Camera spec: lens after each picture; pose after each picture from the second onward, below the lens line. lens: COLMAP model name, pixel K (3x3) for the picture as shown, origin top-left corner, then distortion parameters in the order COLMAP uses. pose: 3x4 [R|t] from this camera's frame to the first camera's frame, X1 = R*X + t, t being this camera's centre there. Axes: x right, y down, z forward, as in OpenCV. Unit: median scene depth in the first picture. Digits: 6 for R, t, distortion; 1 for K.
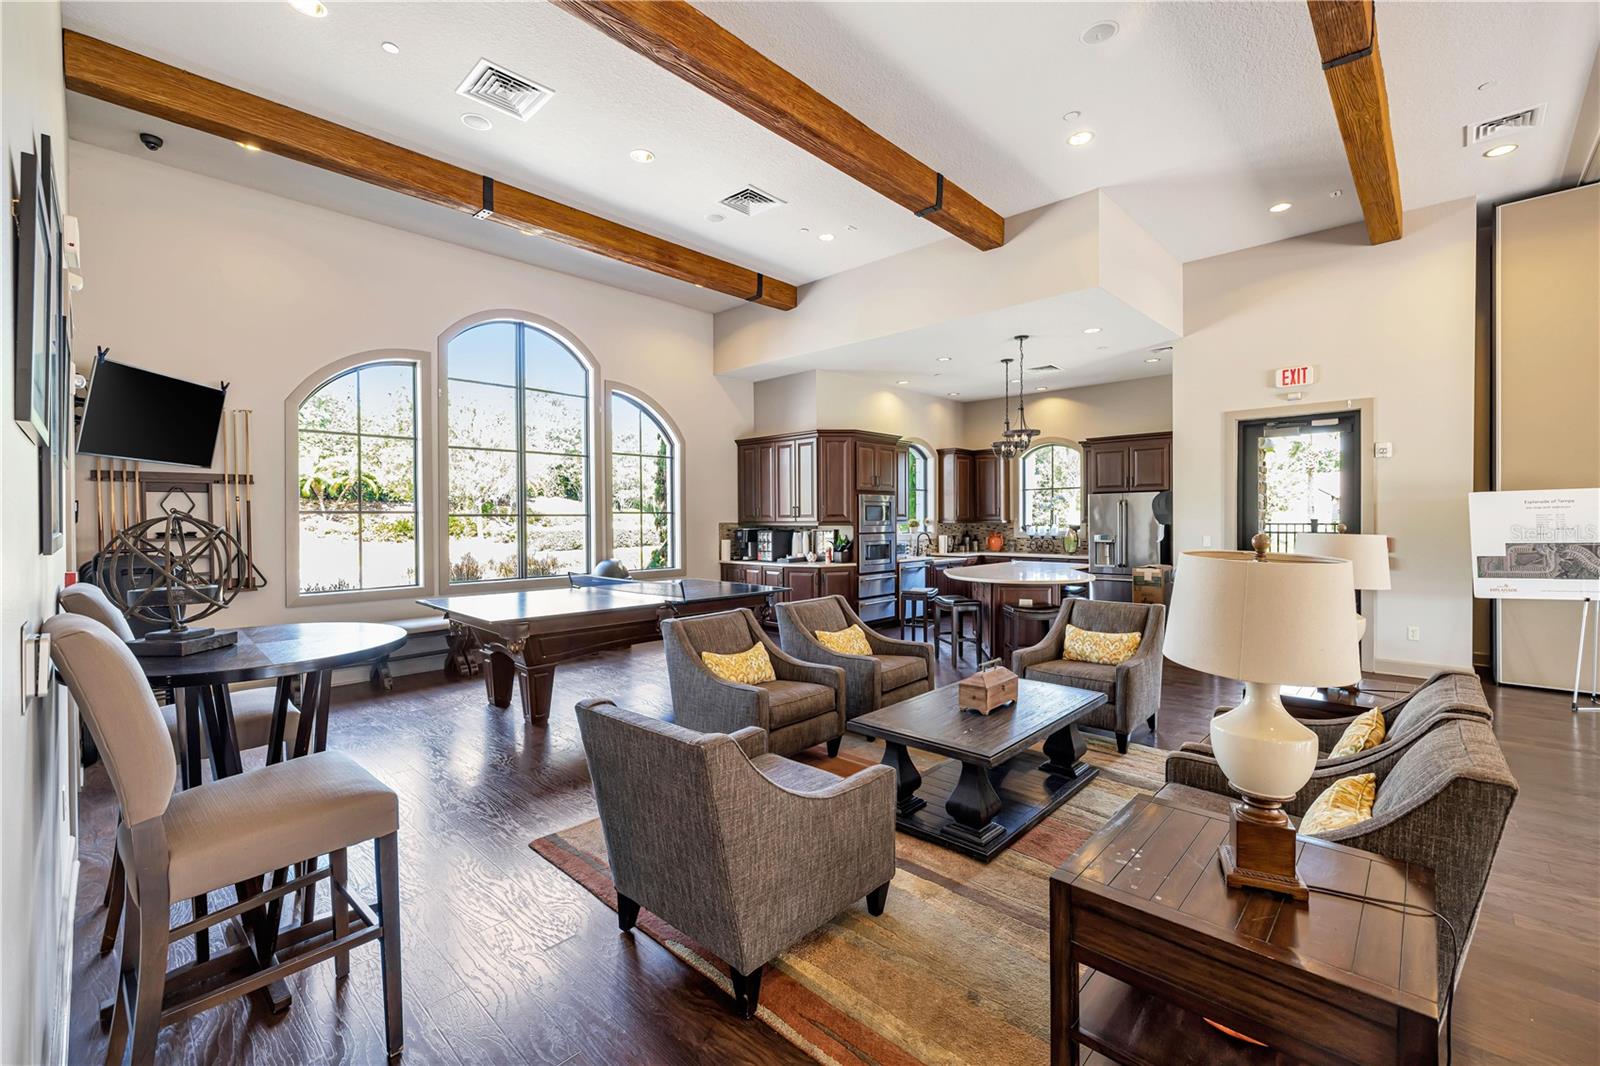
lens RADIAL K [[685.1, 0, 803.1], [0, 685.1, 523.7], [0, 0, 1]] dist [-0.002238, -0.000423]
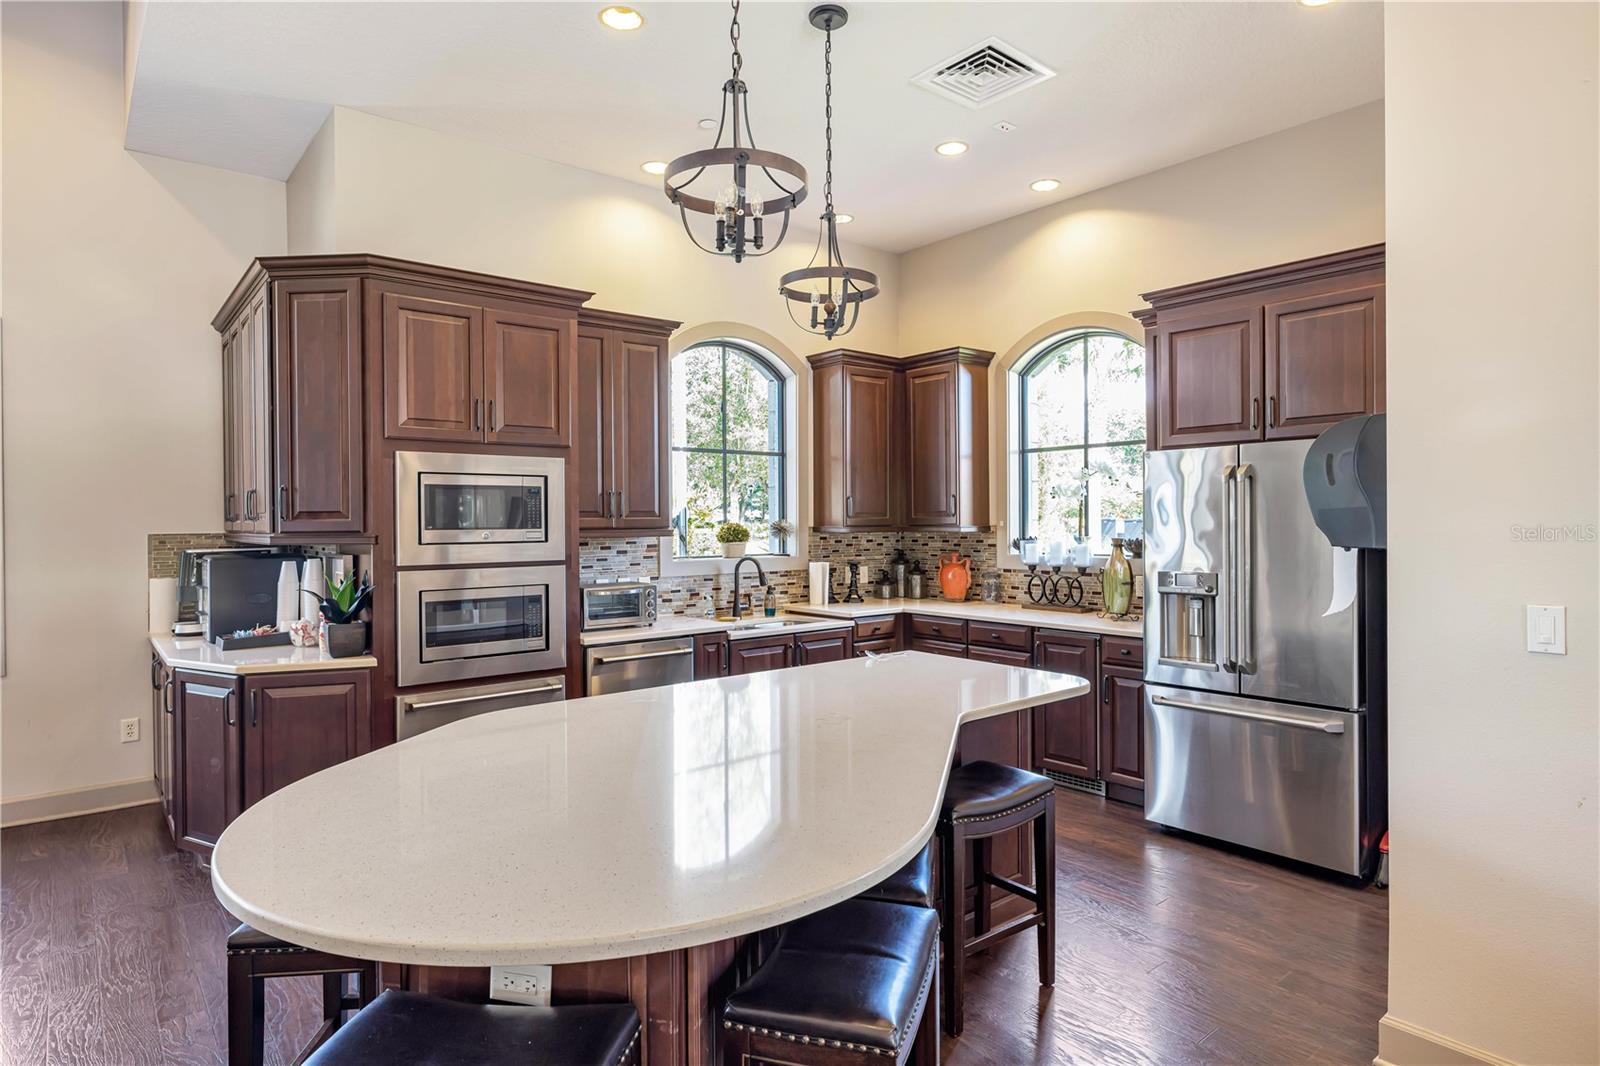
lens RADIAL K [[903.3, 0, 798.0], [0, 903.3, 522.3], [0, 0, 1]] dist [-0.031370, -0.000563]
pose [[0.994094, 0.000986, -0.108515, 0.255152], [-0.001152, 0.999998, -0.001466, -0.006273], [0.108514, 0.001582, 0.994094, 0.462566]]
